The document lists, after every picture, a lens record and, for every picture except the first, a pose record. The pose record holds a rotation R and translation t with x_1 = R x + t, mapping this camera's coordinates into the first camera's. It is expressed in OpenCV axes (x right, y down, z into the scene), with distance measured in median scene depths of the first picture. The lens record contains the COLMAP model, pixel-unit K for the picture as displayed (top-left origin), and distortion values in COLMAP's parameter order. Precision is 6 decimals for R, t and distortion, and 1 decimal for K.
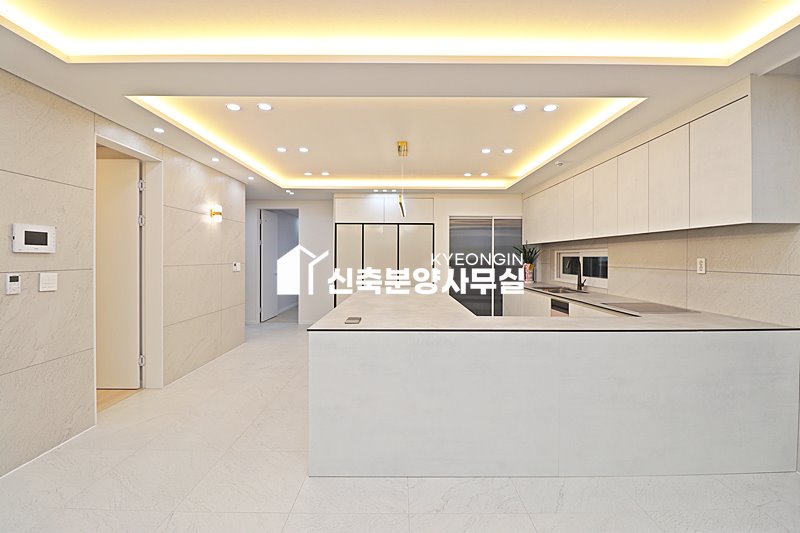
lens RADIAL K [[370.6, 0, 399.7], [0, 370.6, 259.2], [0, 0, 1]] dist [-0.002113, -0.010010]
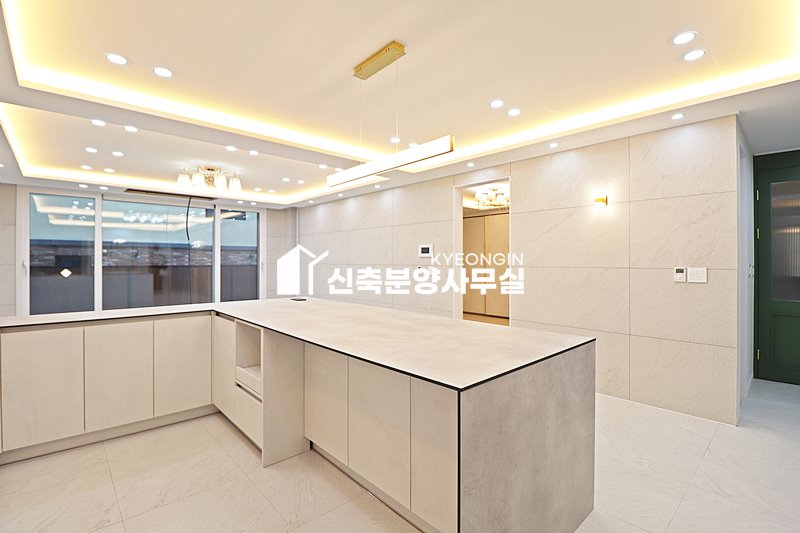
lens RADIAL K [[370.6, 0, 399.7], [0, 370.6, 259.2], [0, 0, 1]] dist [-0.002113, -0.010010]
pose [[-0.734304, -0.005118, -0.678802, 0.282018], [-0.005799, 0.999982, -0.001266, -0.000279], [0.678796, 0.003006, -0.734321, 1.119759]]
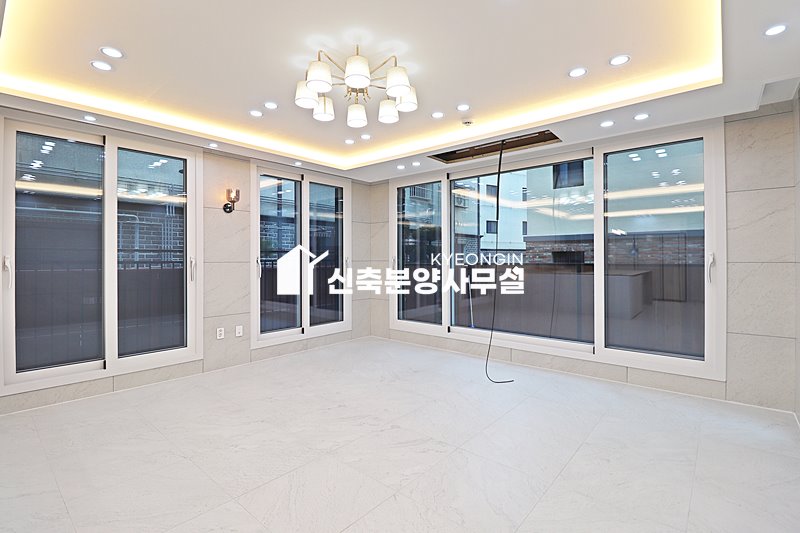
lens RADIAL K [[377.1, 0, 400.1], [0, 377.1, 260.2], [0, 0, 1]] dist [0.001996, -0.015487]
pose [[-0.754289, -0.005606, 0.656518, -0.360503], [0.003323, 0.999918, 0.012356, 0.005835], [-0.656534, 0.011502, -0.754209, 0.411268]]
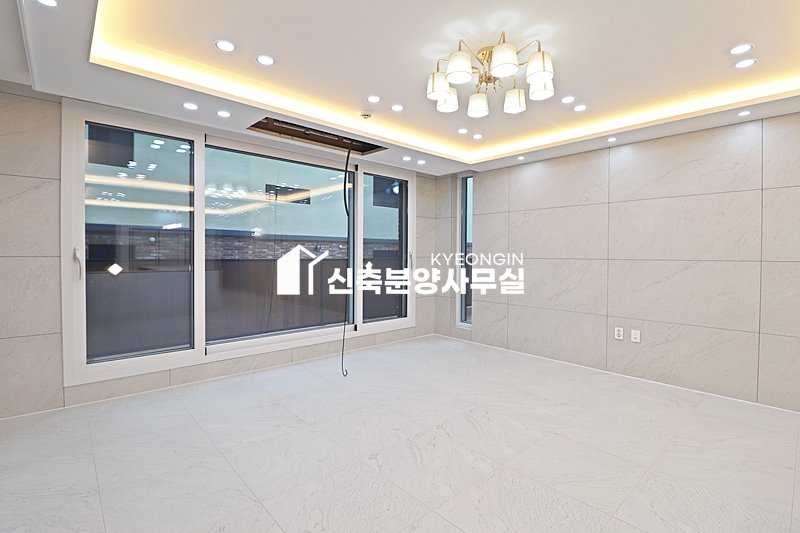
lens RADIAL K [[377.1, 0, 400.1], [0, 377.1, 260.2], [0, 0, 1]] dist [0.001996, -0.015487]
pose [[-0.744319, -0.000157, -0.667824, 0.374932], [-0.013361, 0.999803, 0.014656, 0.012599], [0.667691, 0.019832, -0.744174, 0.360140]]
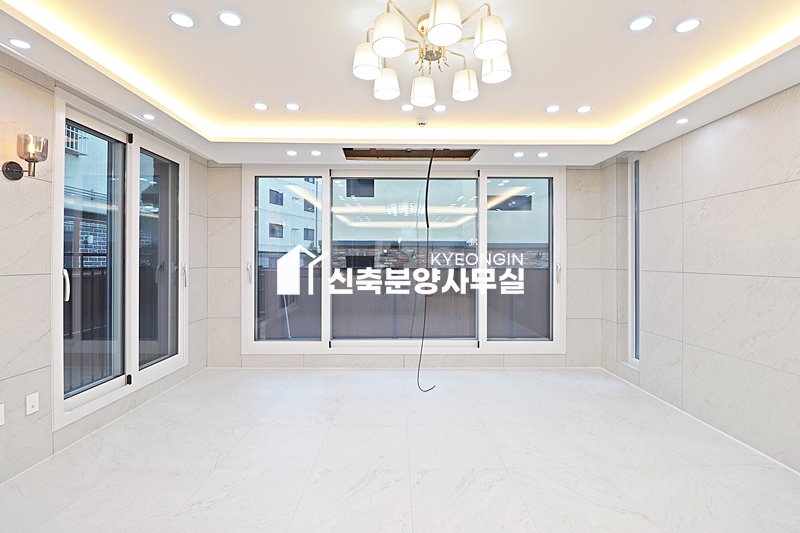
lens RADIAL K [[370.6, 0, 399.7], [0, 370.6, 259.2], [0, 0, 1]] dist [-0.002113, -0.010010]
pose [[-0.999977, -0.006782, -0.000443, 0.020314], [-0.006784, 0.999972, 0.003303, -0.003113], [0.000421, 0.003306, -0.999994, 0.449716]]
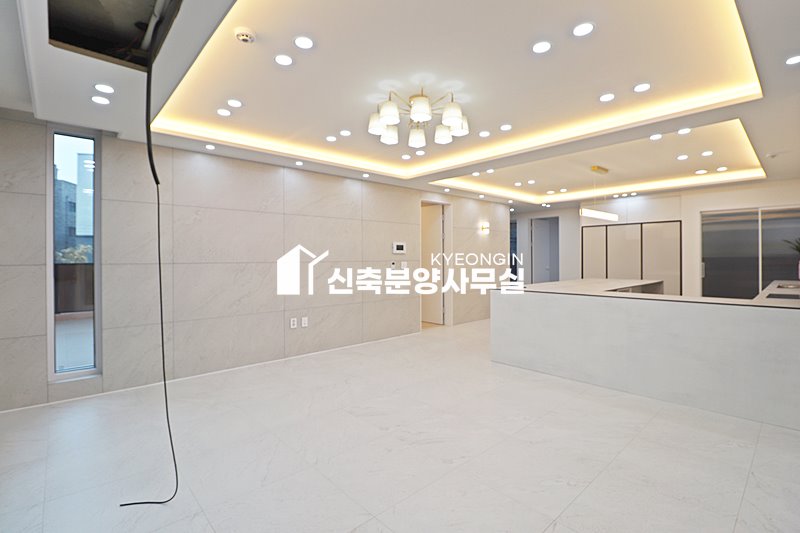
lens RADIAL K [[370.6, 0, 399.7], [0, 370.6, 259.2], [0, 0, 1]] dist [-0.002113, -0.010010]
pose [[0.673841, -0.004779, -0.738860, 0.386804], [0.003654, 0.999988, -0.003136, 0.013062], [0.738867, -0.000587, 0.673851, -0.312025]]
